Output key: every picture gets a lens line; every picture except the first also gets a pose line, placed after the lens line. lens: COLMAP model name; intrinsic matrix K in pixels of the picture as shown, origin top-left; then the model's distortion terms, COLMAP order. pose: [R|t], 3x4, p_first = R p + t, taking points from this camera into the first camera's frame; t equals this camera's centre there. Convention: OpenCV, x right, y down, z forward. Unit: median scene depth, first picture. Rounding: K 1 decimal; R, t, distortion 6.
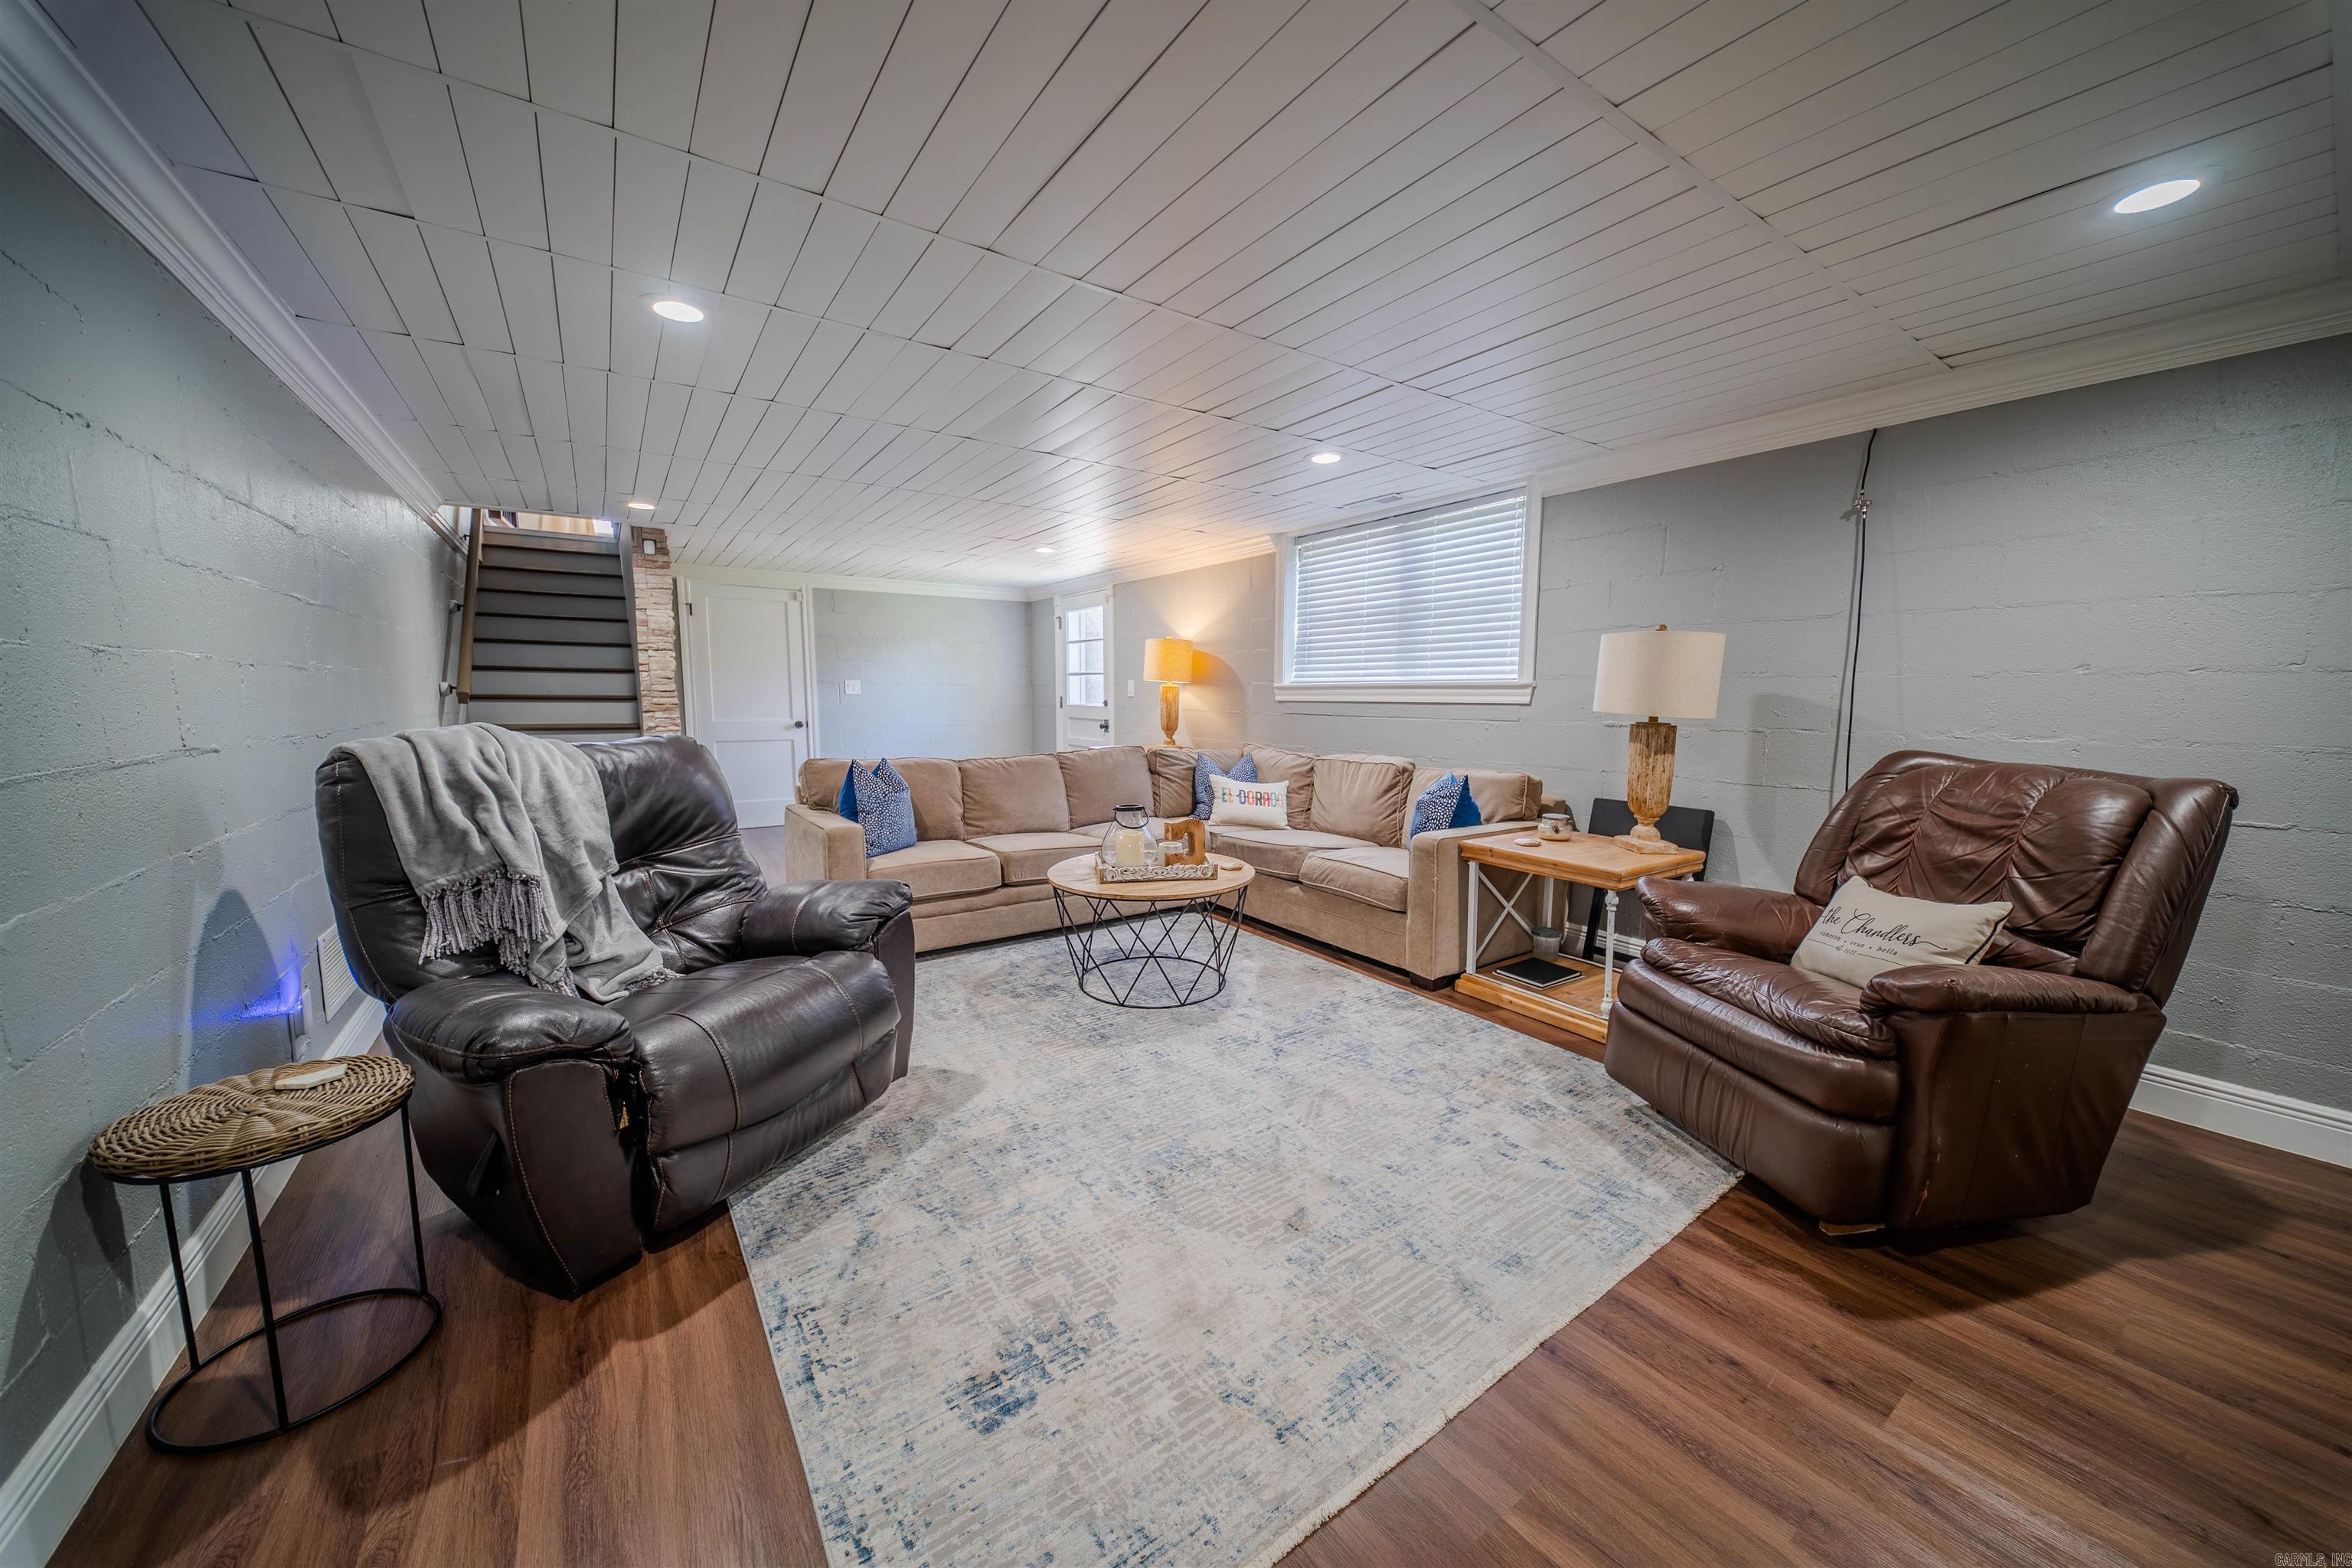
lens RADIAL K [[824.8, 0, 1187.6], [0, 824.8, 792.1], [0, 0, 1]] dist [0.007712, -0.000086]
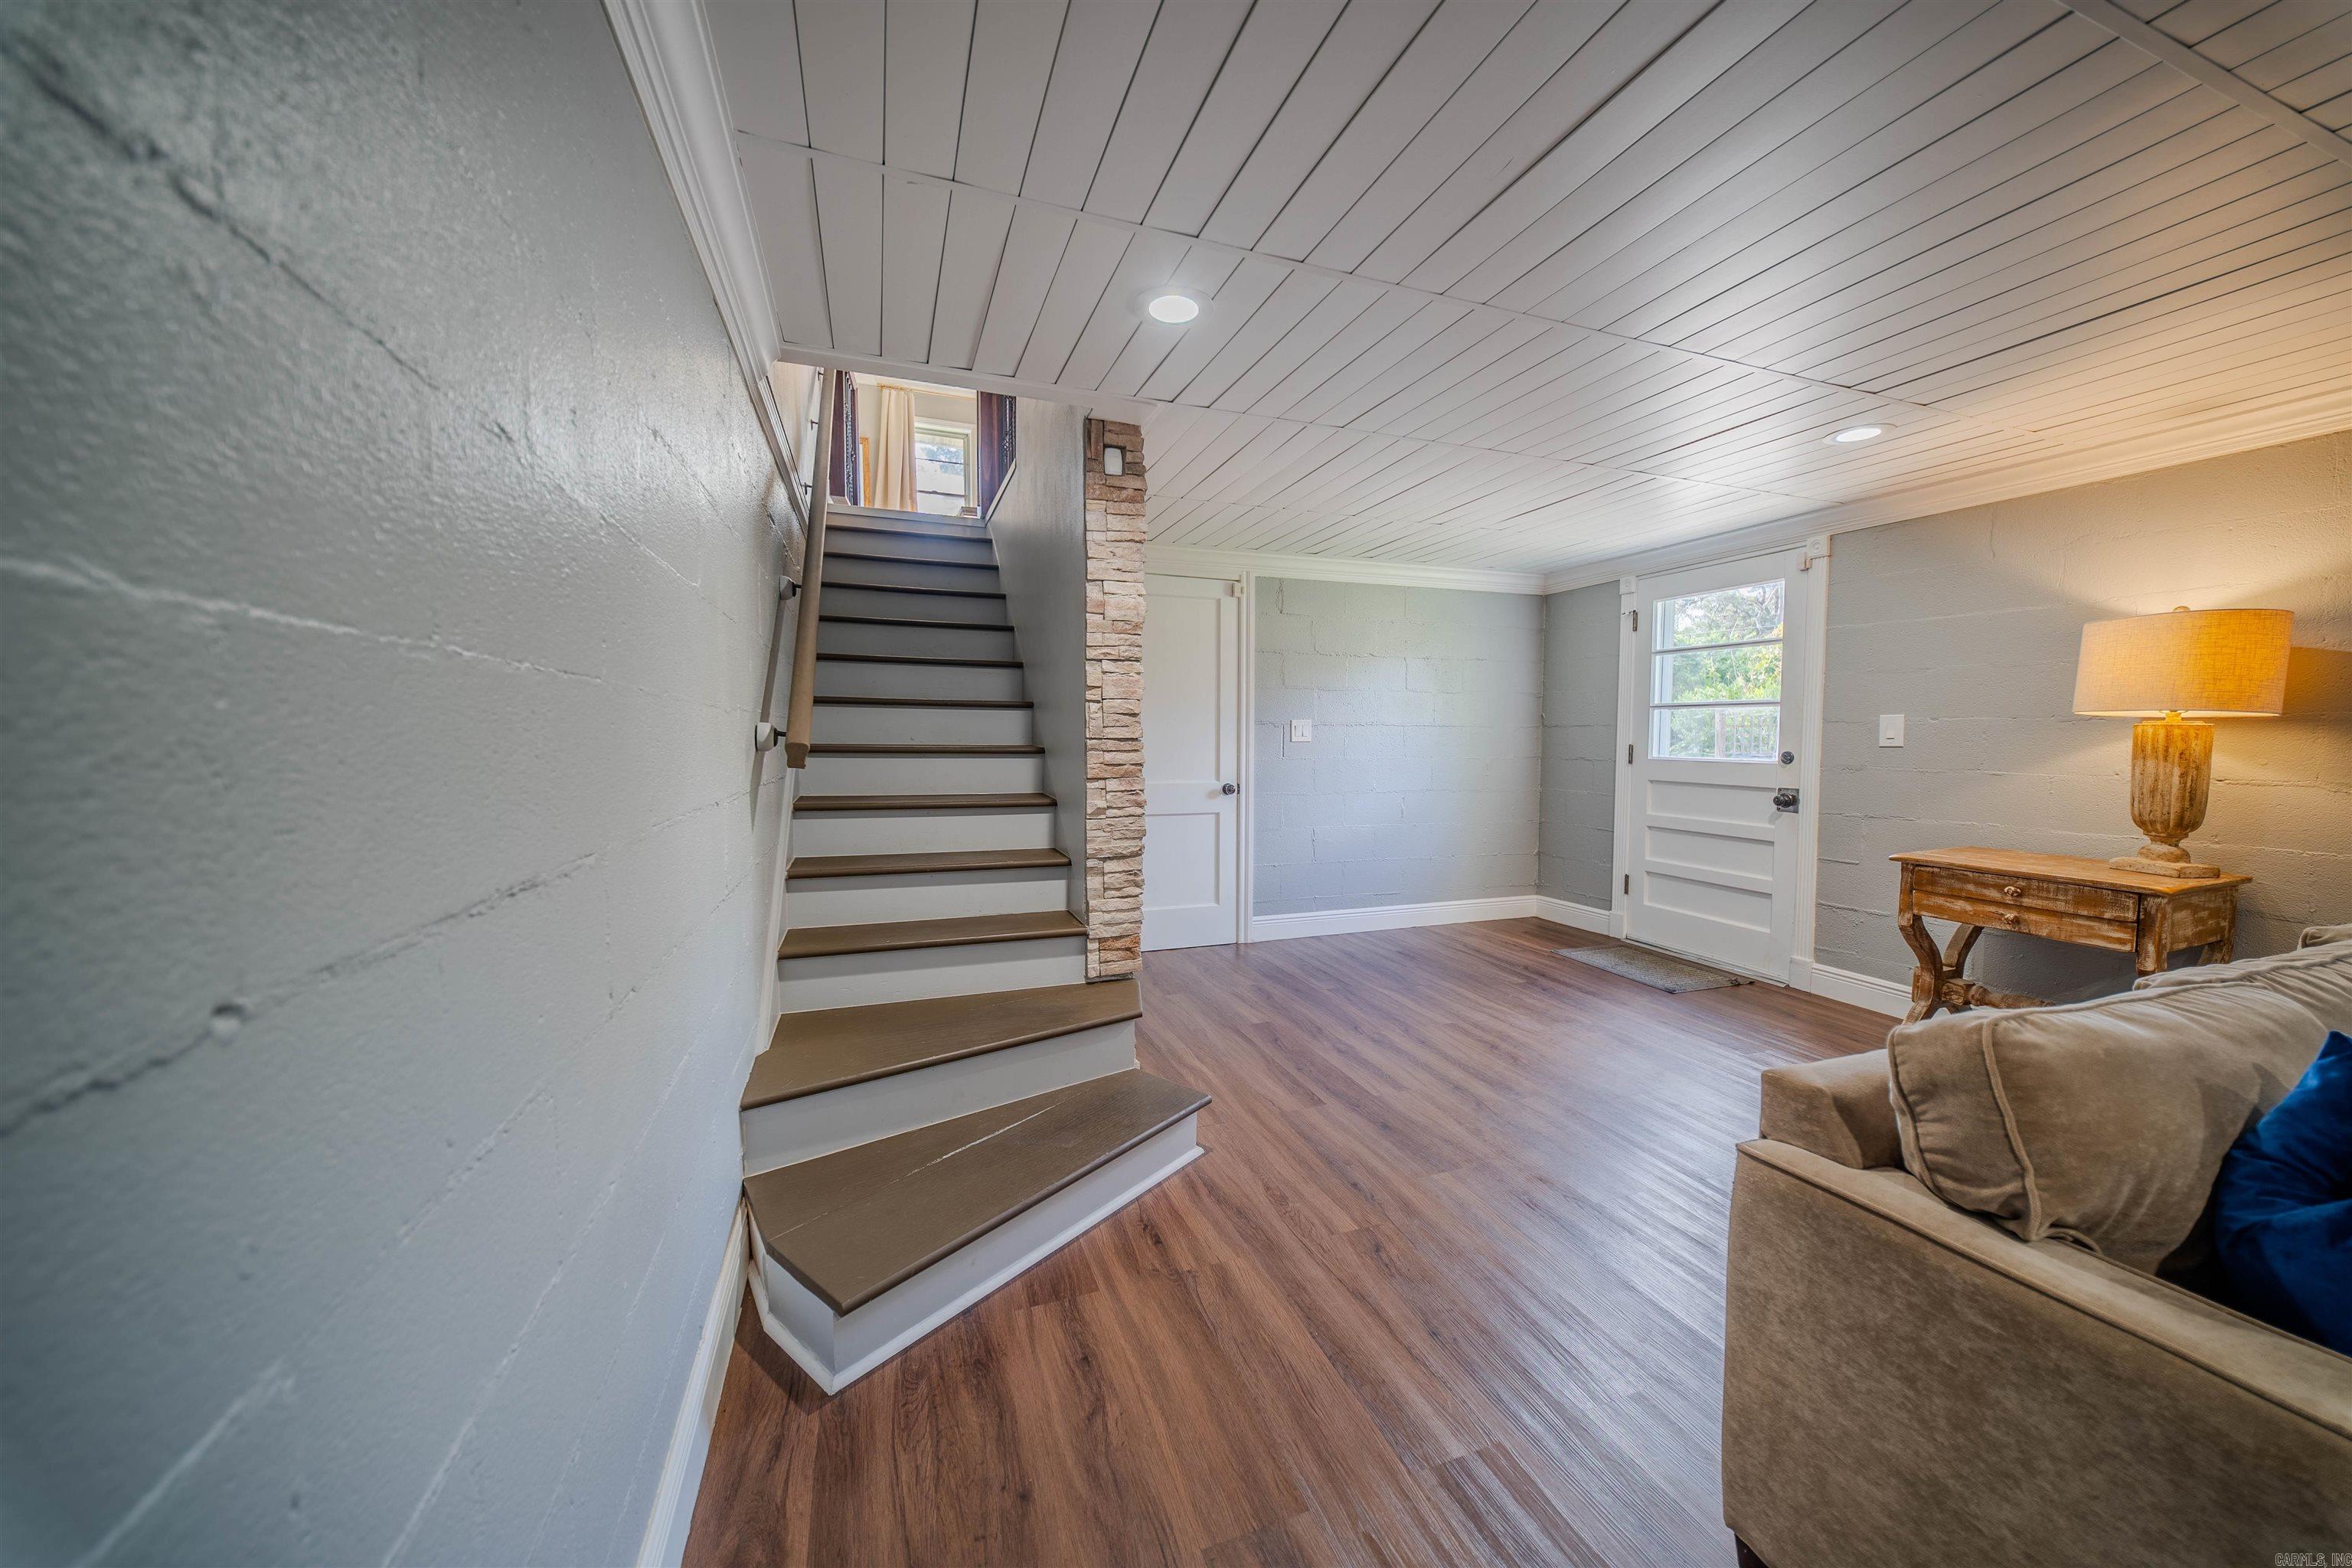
lens RADIAL K [[792.4, 0, 1176.0], [0, 792.4, 784.0], [0, 0, 1]] dist [0.049913, -0.000017]
pose [[0.968041, 0.015162, -0.250334, -0.355929], [-0.029882, 0.998033, -0.055105, -0.050879], [0.249006, 0.060825, 0.966590, 0.397597]]
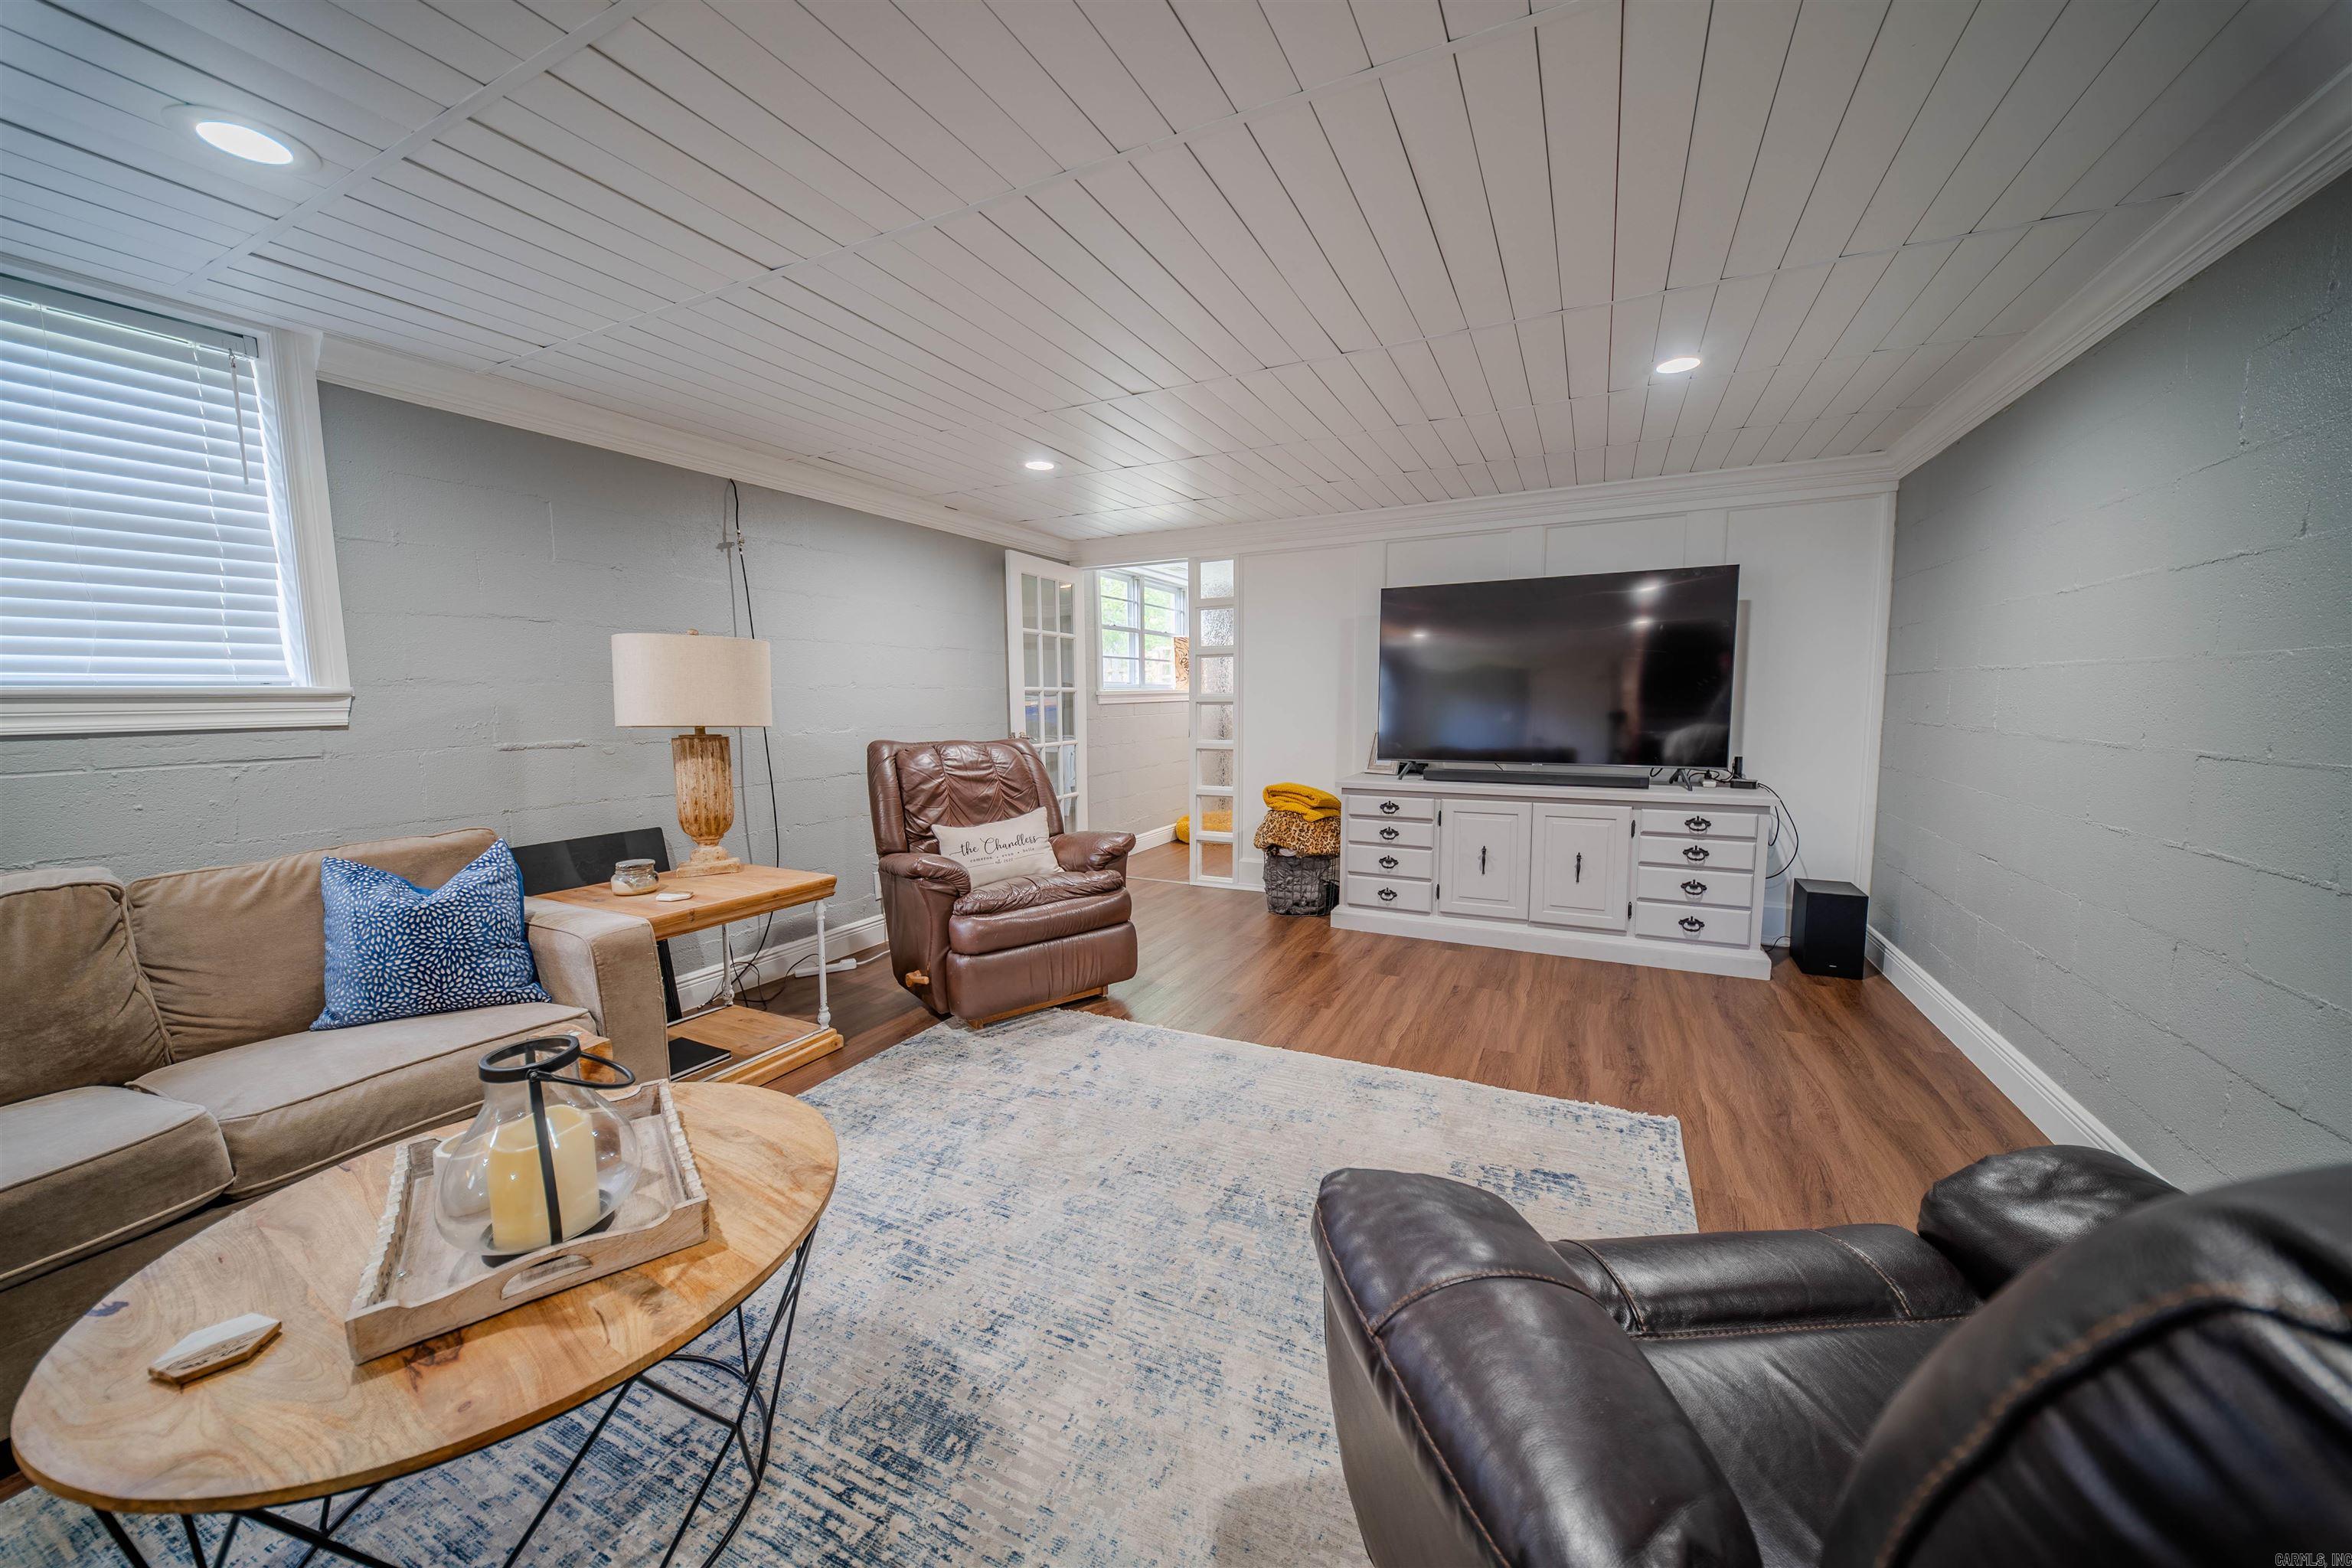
lens RADIAL K [[822.1, 0, 1176.0], [0, 822.1, 784.0], [0, 0, 1]] dist [0.007687, -0.000009]
pose [[-0.473075, -0.098724, 0.875474, -0.691635], [0.110993, 0.979106, 0.170387, -0.175921], [-0.874003, 0.177777, -0.452233, 1.311536]]
